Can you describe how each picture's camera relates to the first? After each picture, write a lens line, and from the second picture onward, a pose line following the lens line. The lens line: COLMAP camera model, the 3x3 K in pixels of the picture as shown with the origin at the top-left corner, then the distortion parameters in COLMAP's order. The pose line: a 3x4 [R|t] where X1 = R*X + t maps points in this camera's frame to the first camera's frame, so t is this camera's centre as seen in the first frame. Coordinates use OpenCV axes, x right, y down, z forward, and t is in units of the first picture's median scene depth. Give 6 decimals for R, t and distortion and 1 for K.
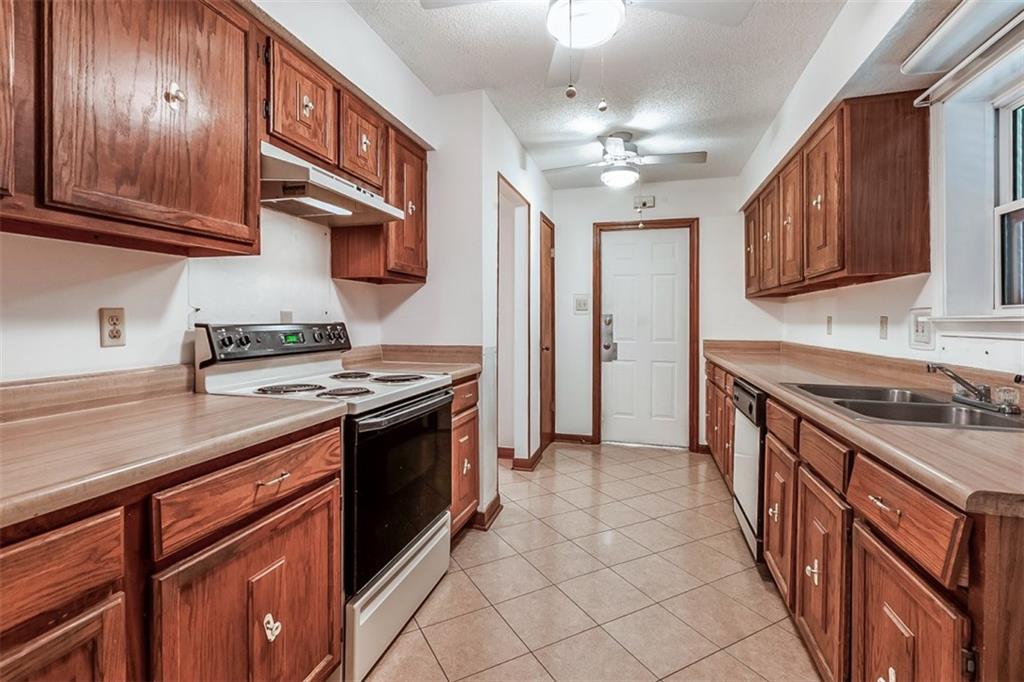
lens RADIAL K [[465.4, 0, 511.8], [0, 465.4, 318.6], [0, 0, 1]] dist [0.001349, 0.000167]
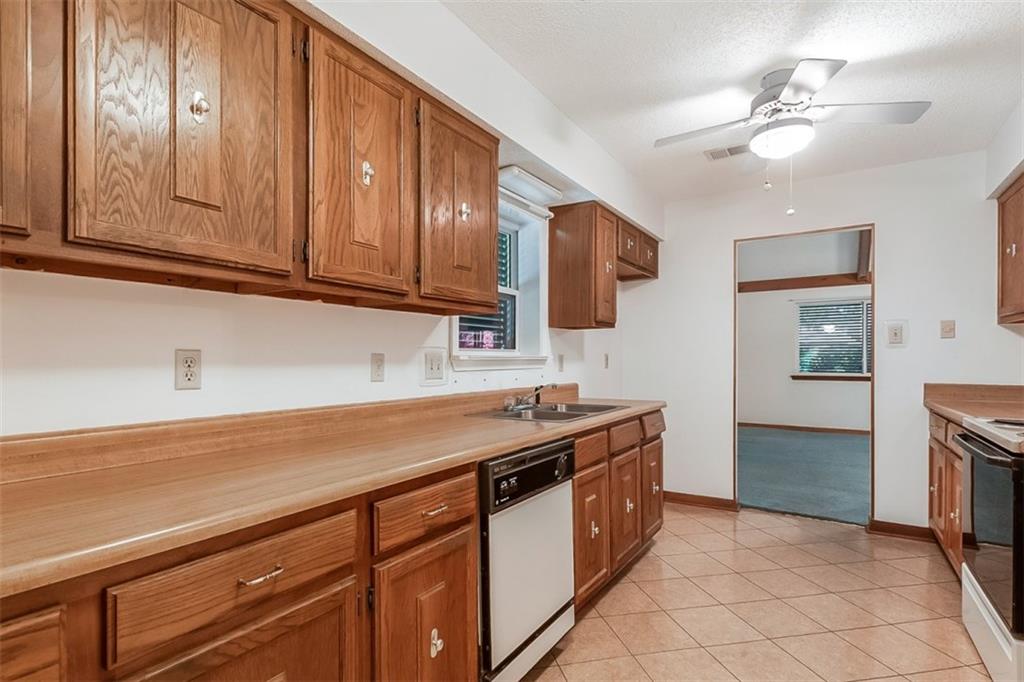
lens RADIAL K [[475.1, 0, 511.5], [0, 475.1, 362.0], [0, 0, 1]] dist [-0.002852, -0.000499]
pose [[0.952273, -0.007279, -0.305162, 0.085813], [0.008325, 0.999963, 0.002124, 0.000244], [0.305136, -0.004563, 0.952298, 0.302810]]
